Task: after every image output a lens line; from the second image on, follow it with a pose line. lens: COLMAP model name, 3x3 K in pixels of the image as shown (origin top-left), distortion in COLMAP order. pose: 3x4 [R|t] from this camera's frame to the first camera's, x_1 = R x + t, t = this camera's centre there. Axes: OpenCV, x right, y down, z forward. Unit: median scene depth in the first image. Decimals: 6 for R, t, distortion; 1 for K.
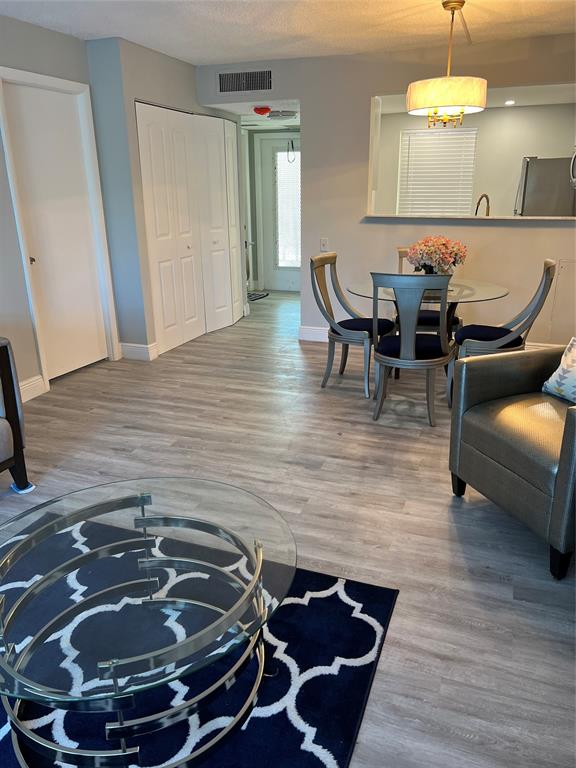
lens RADIAL K [[569.6, 0, 291.1], [0, 569.6, 384.4], [0, 0, 1]] dist [0.064841, -0.077223]
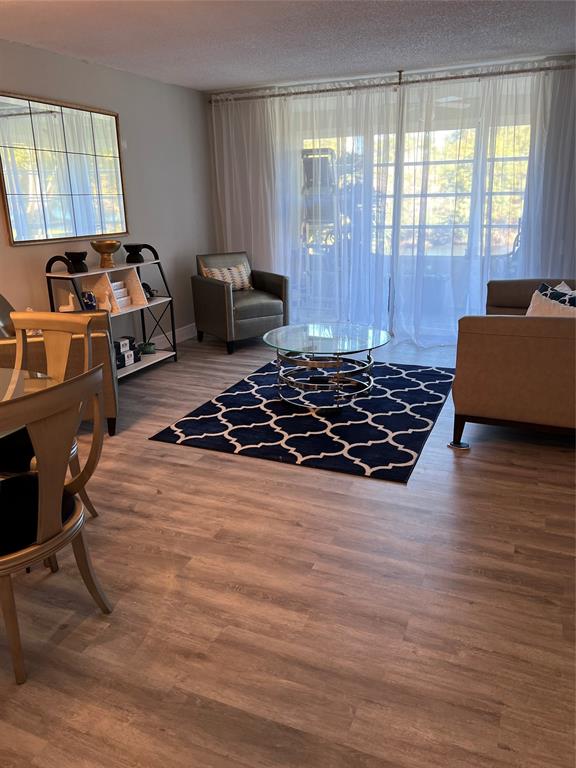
lens RADIAL K [[569.6, 0, 291.1], [0, 569.6, 384.4], [0, 0, 1]] dist [0.064841, -0.077223]
pose [[-0.997983, 0.007980, 0.062971, -0.159100], [0.044637, 0.793552, 0.606863, -0.528225], [-0.045128, 0.608450, -0.792308, 1.515696]]
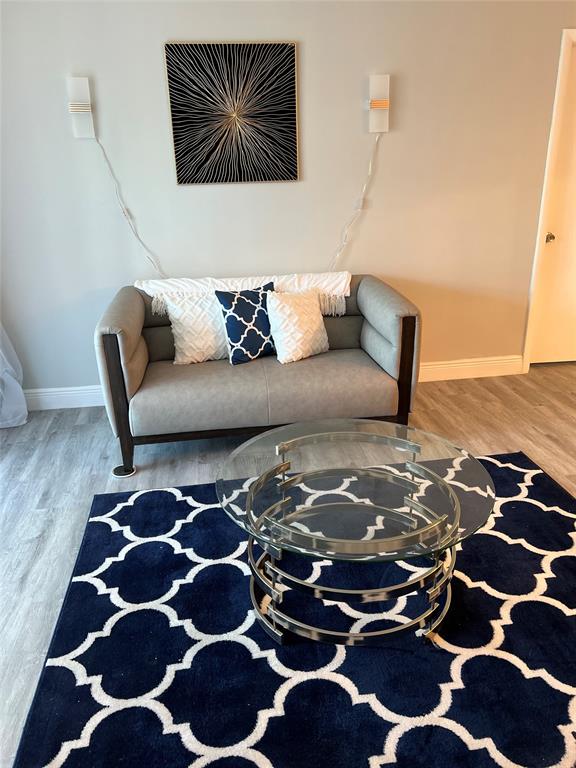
lens RADIAL K [[569.6, 0, 291.1], [0, 569.6, 384.4], [0, 0, 1]] dist [0.064841, -0.077223]
pose [[0.465968, 0.314266, -0.827110, 0.238259], [-0.266341, 0.941259, 0.207589, -0.080083], [0.843763, 0.123564, 0.522298, 0.192845]]
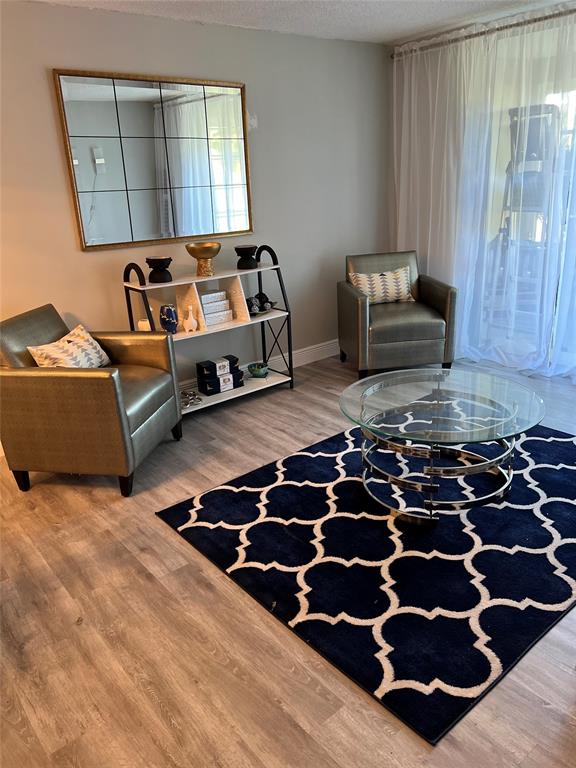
lens RADIAL K [[569.6, 0, 291.1], [0, 569.6, 384.4], [0, 0, 1]] dist [0.064841, -0.077223]
pose [[-0.858183, -0.122373, 0.498544, -0.365967], [0.222792, 0.786152, 0.576479, -0.395750], [-0.462477, 0.605797, -0.647399, 1.101685]]
